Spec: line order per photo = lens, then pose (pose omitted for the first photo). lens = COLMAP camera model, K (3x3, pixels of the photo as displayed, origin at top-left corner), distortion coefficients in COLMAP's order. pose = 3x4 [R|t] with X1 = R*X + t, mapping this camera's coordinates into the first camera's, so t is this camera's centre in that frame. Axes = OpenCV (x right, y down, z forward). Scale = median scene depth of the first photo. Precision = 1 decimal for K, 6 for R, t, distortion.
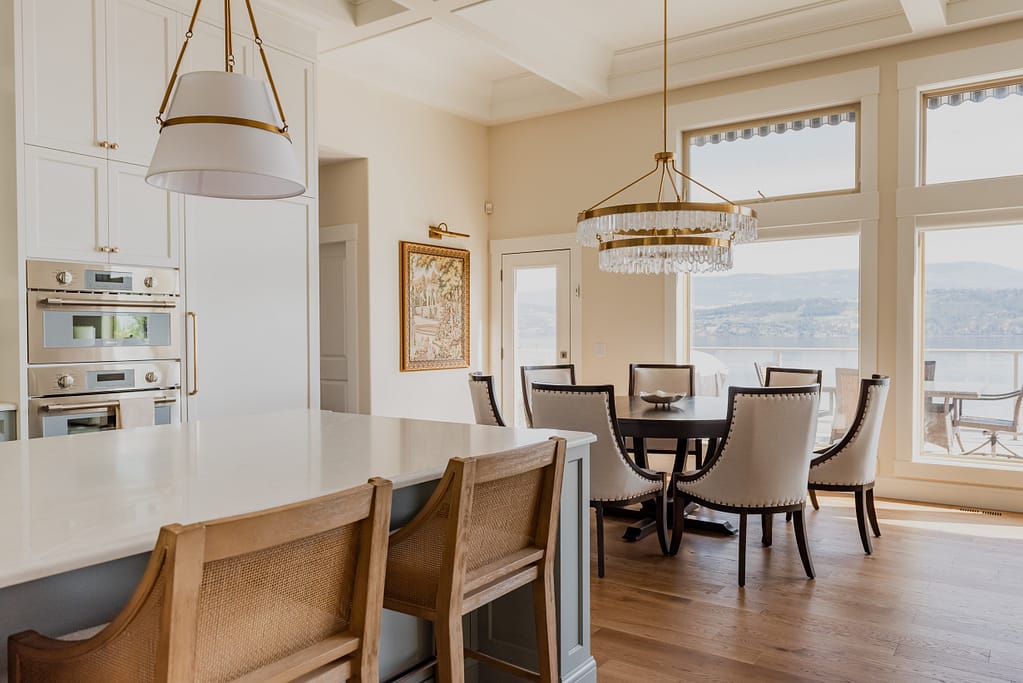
lens RADIAL K [[763.3, 0, 537.1], [0, 763.3, 343.0], [0, 0, 1]] dist [0.047714, 0.003534]
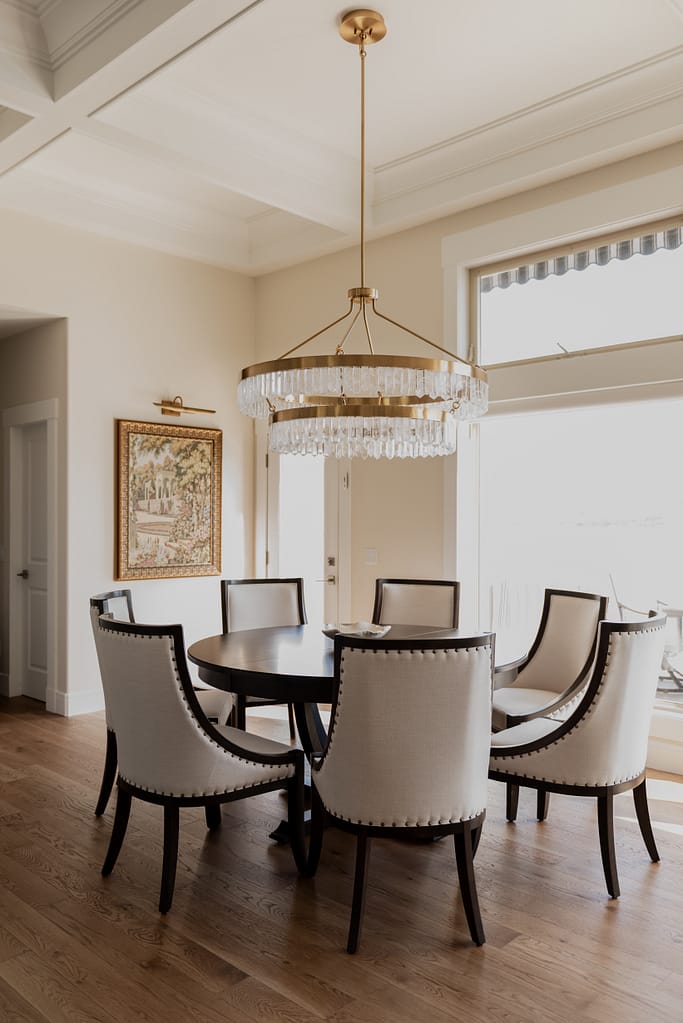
lens RADIAL K [[829.8, 0, 339.6], [0, 829.8, 513.3], [0, 0, 1]] dist [0.027209, -0.011451]
pose [[0.984116, 0.004747, -0.177464, 0.207061], [-0.009015, 0.999689, -0.023252, -0.015282], [0.177299, 0.024482, 0.983853, 0.177080]]
